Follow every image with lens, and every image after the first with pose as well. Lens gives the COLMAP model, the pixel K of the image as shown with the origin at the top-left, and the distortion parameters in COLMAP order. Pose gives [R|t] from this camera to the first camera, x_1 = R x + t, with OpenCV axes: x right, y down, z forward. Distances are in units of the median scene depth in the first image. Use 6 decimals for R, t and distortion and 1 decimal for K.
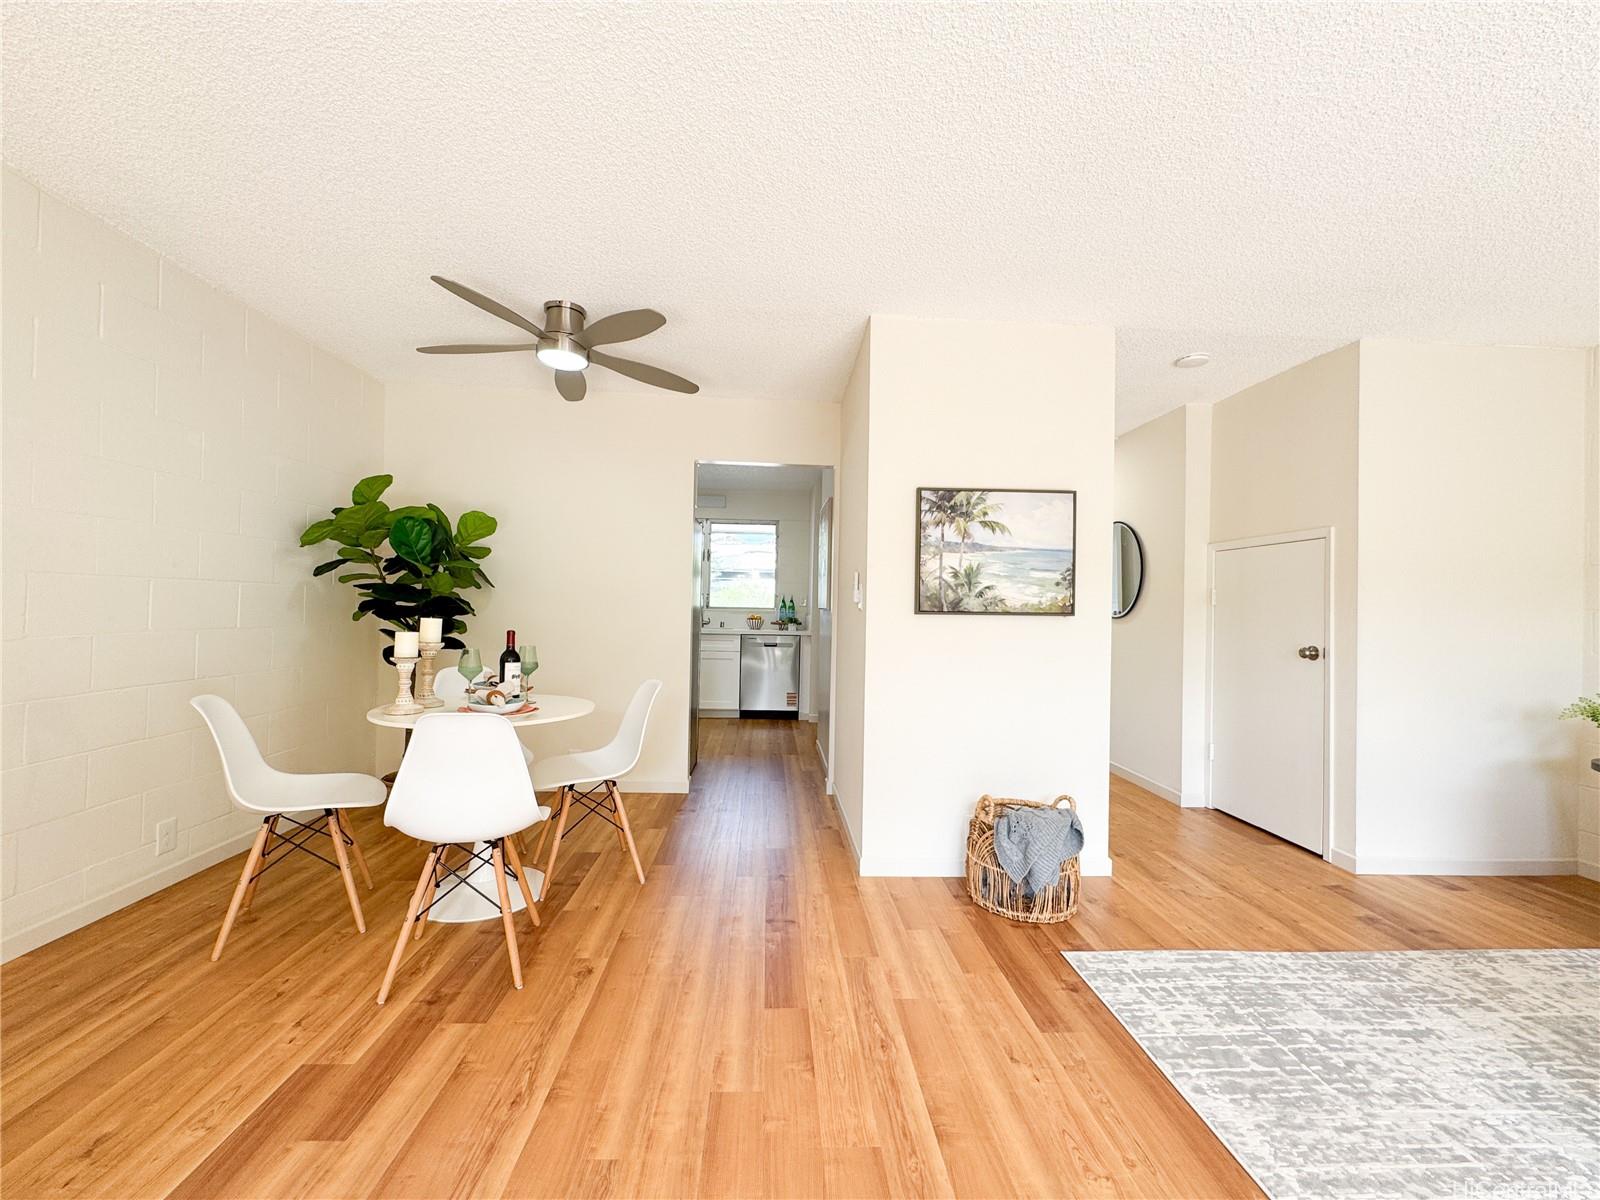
lens RADIAL K [[641.6, 0, 799.8], [0, 641.6, 600.9], [0, 0, 1]] dist [-0.003079, 0.000749]
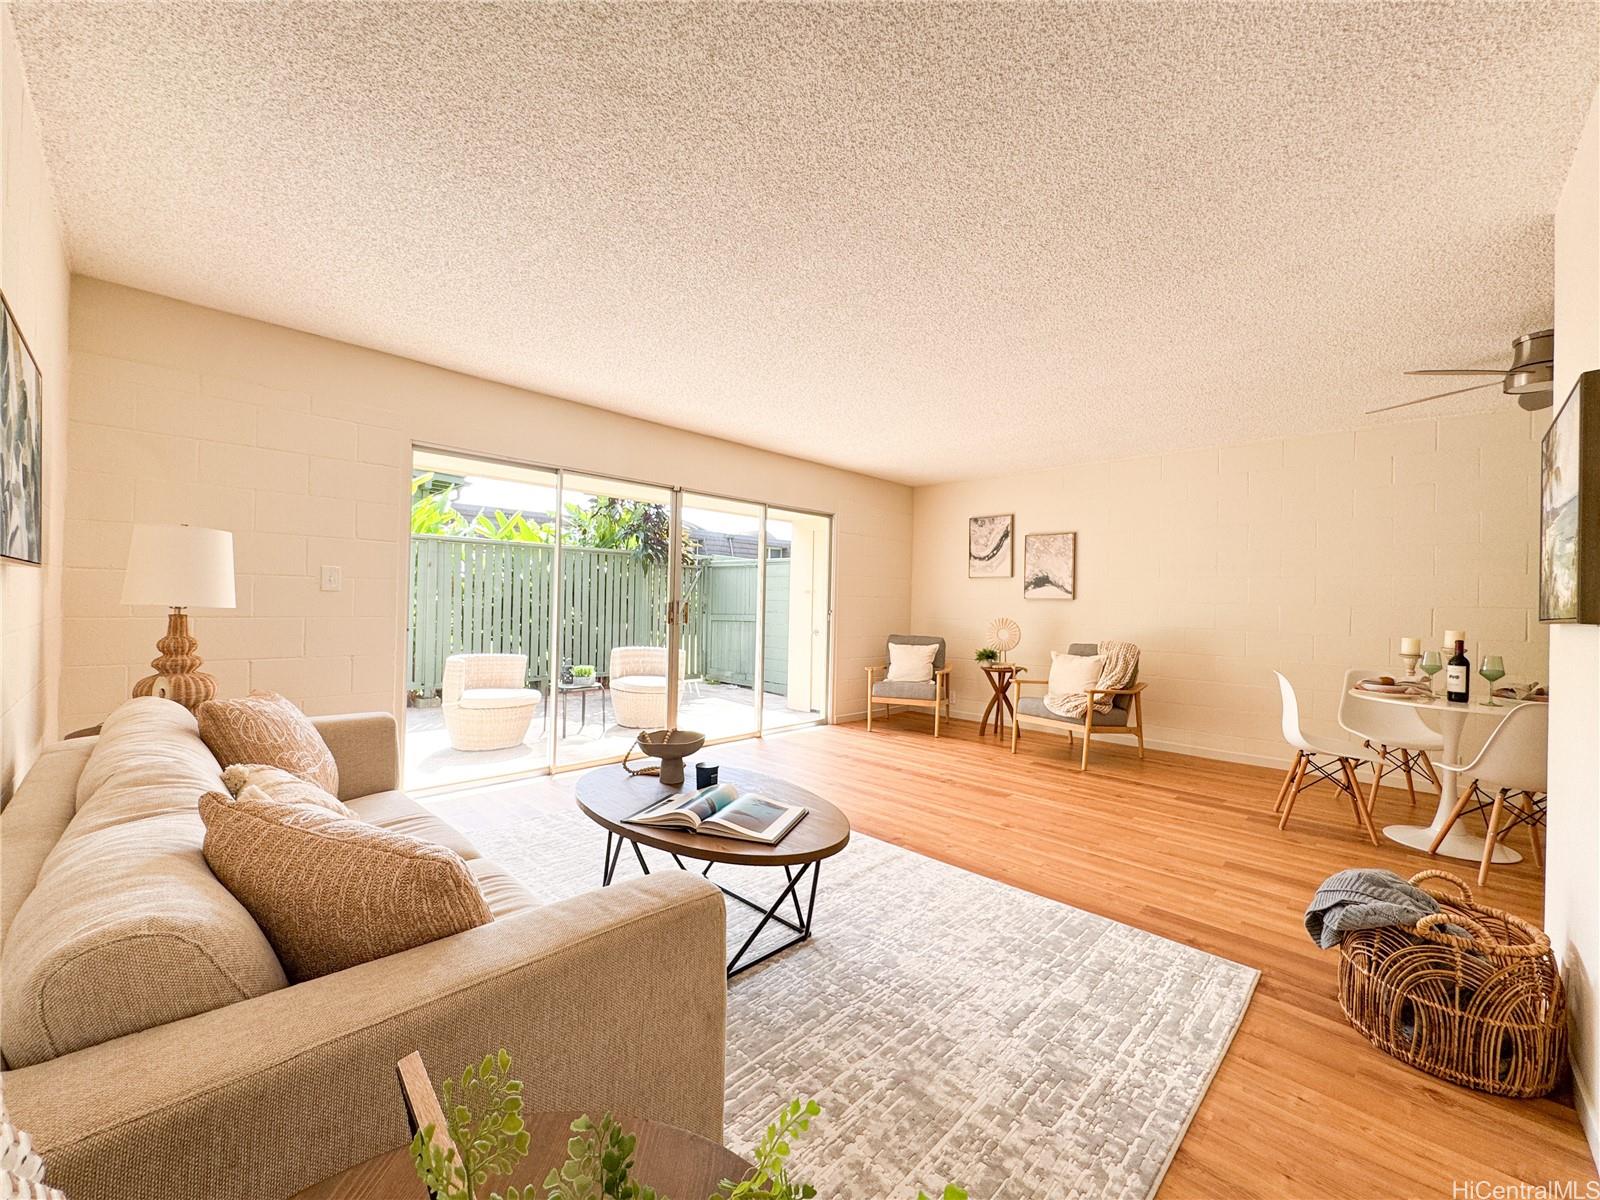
lens RADIAL K [[641.6, 0, 799.8], [0, 641.6, 600.9], [0, 0, 1]] dist [-0.003079, 0.000749]
pose [[-0.735205, -0.040082, -0.676659, 1.224776], [-0.032287, 0.999188, -0.024106, 0.038797], [0.677075, 0.004124, -0.735902, 0.965998]]
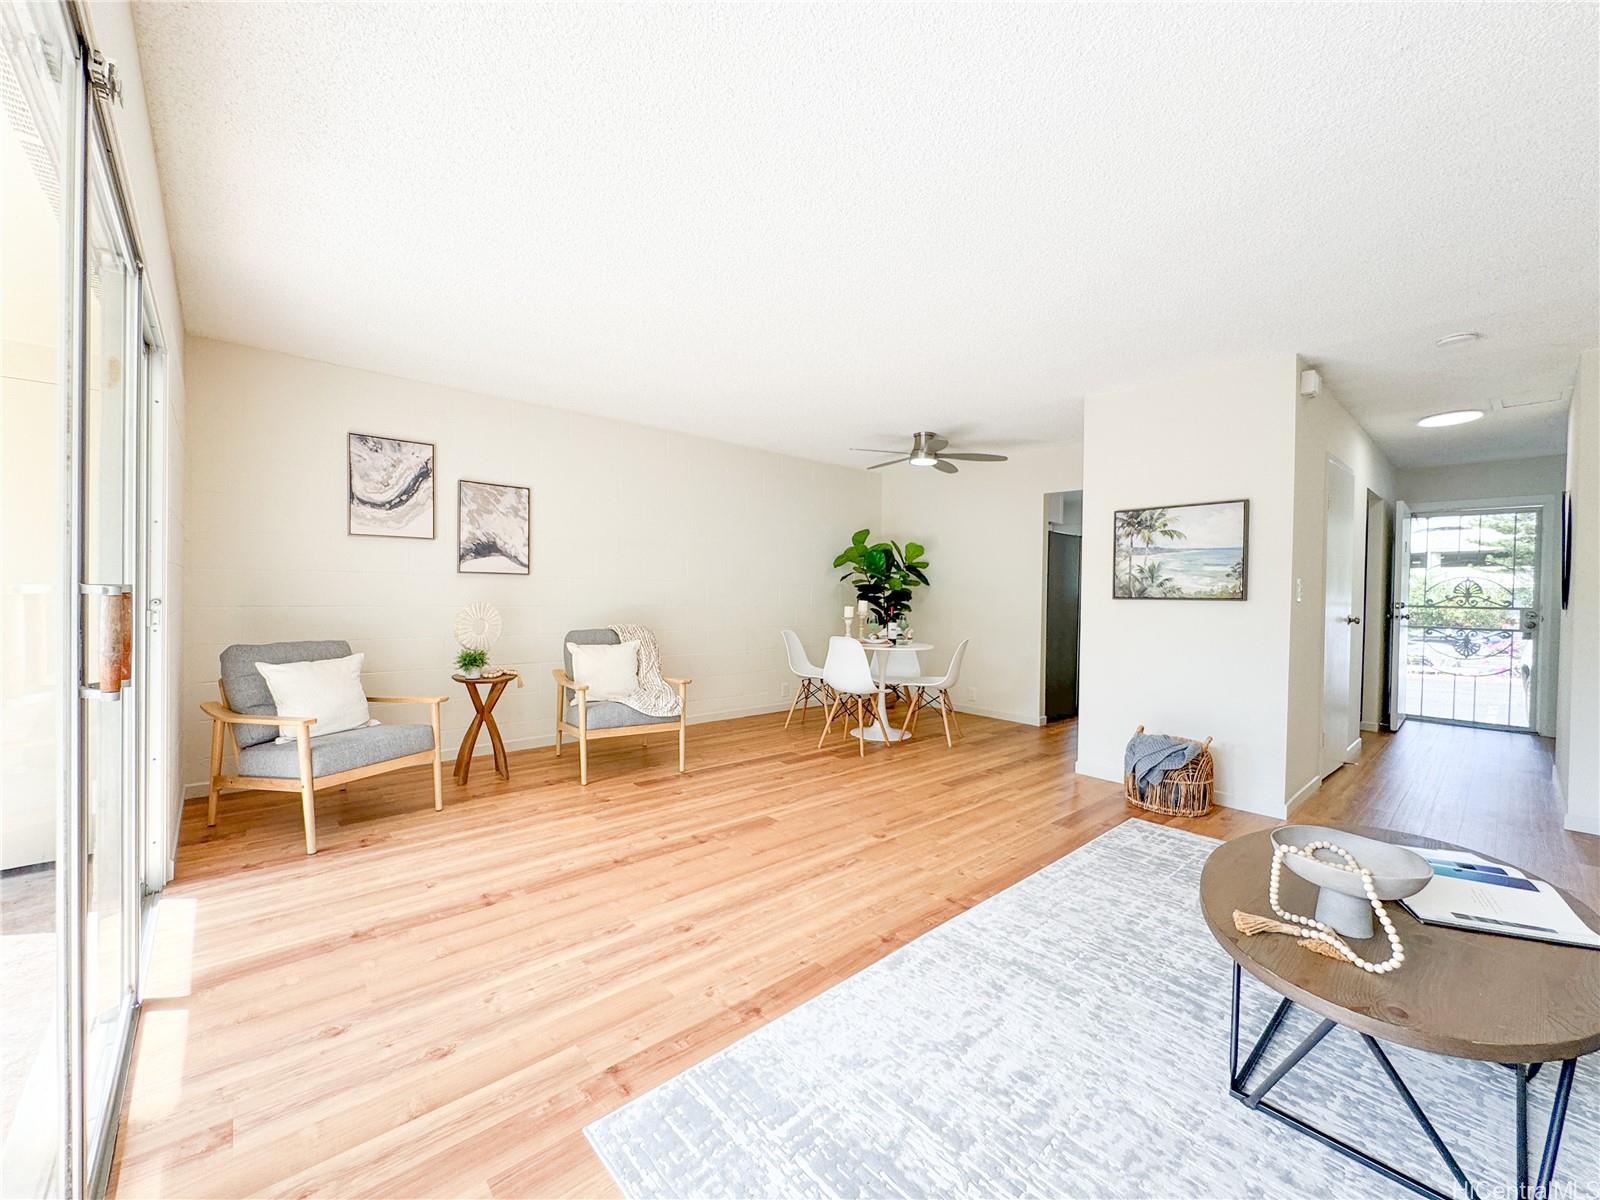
lens RADIAL K [[641.6, 0, 799.8], [0, 641.6, 600.9], [0, 0, 1]] dist [-0.003079, 0.000749]
pose [[0.629524, 0.001294, -0.776980, 0.858369], [0.002693, 0.999989, 0.003848, 0.016952], [0.776977, -0.004515, 0.629513, -0.452820]]
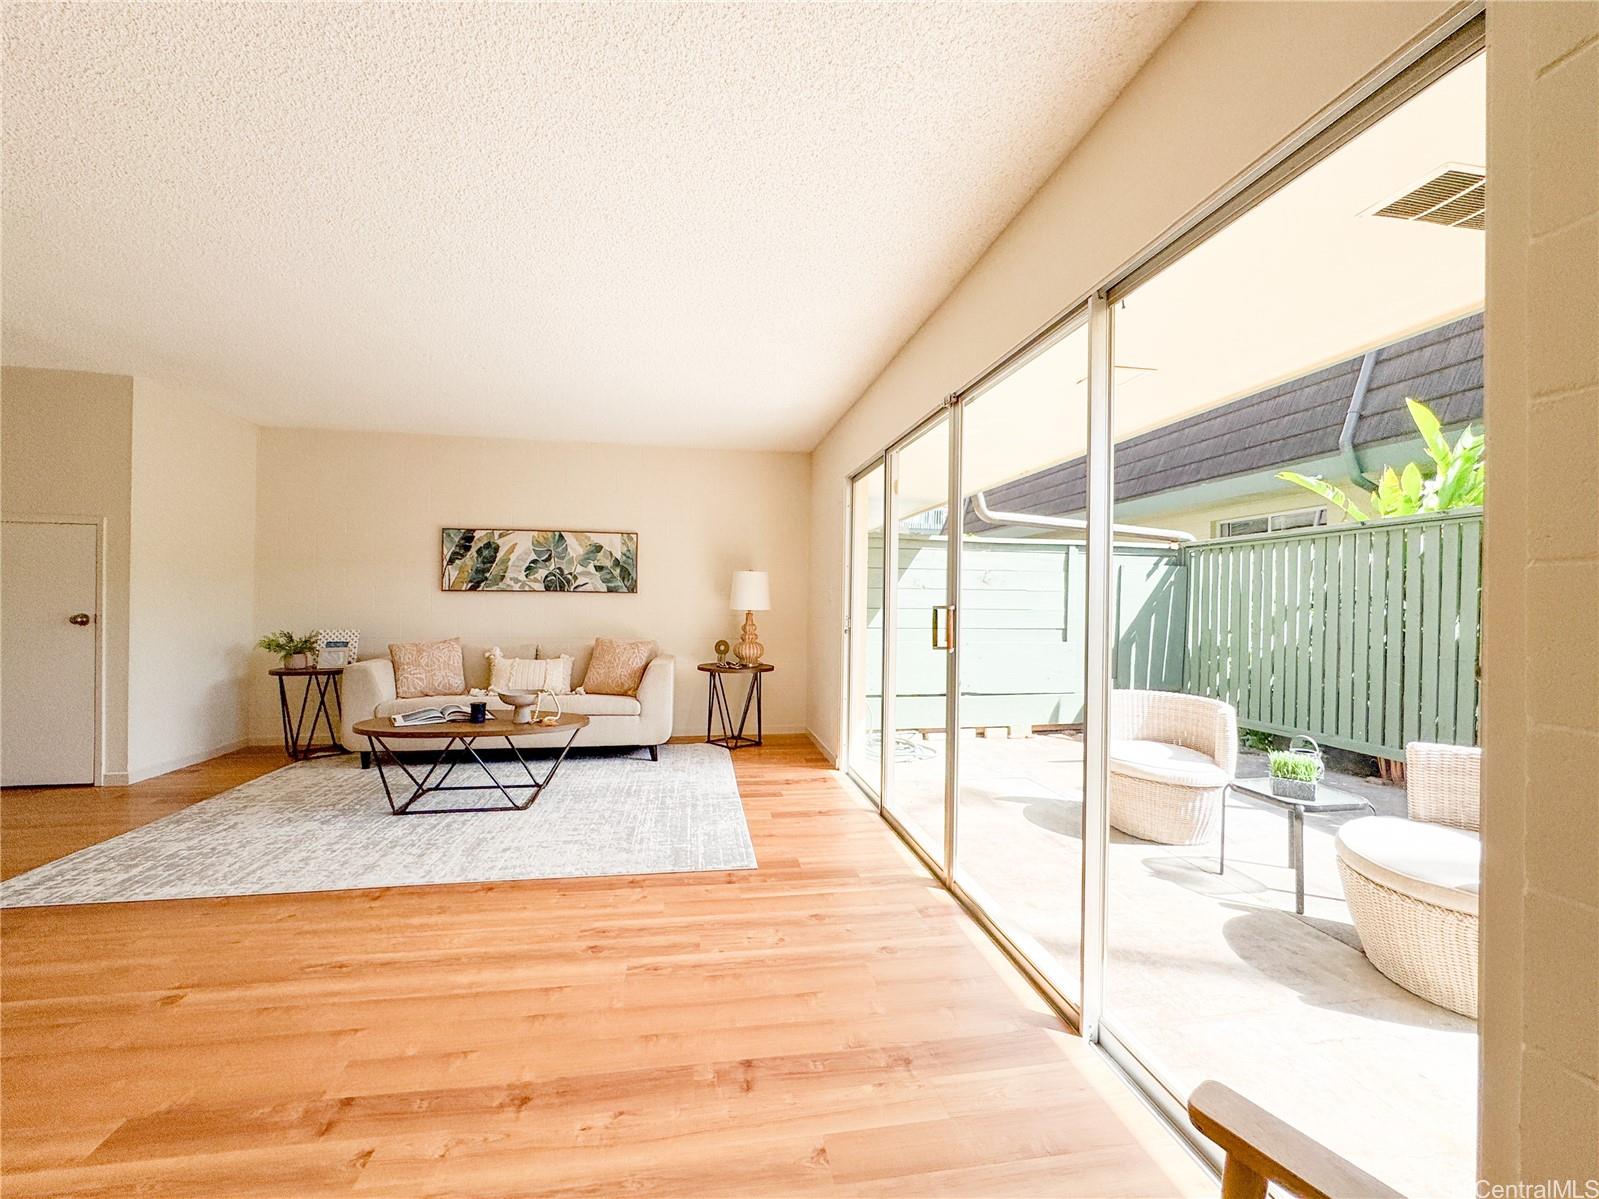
lens RADIAL K [[643.2, 0, 799.5], [0, 643.2, 599.5], [0, 0, 1]] dist [-0.005475, 0.000470]
pose [[-0.119390, -0.020474, 0.992636, -0.616886], [-0.025423, 0.999523, 0.017559, -0.012630], [-0.992522, -0.023140, -0.119854, -0.210173]]
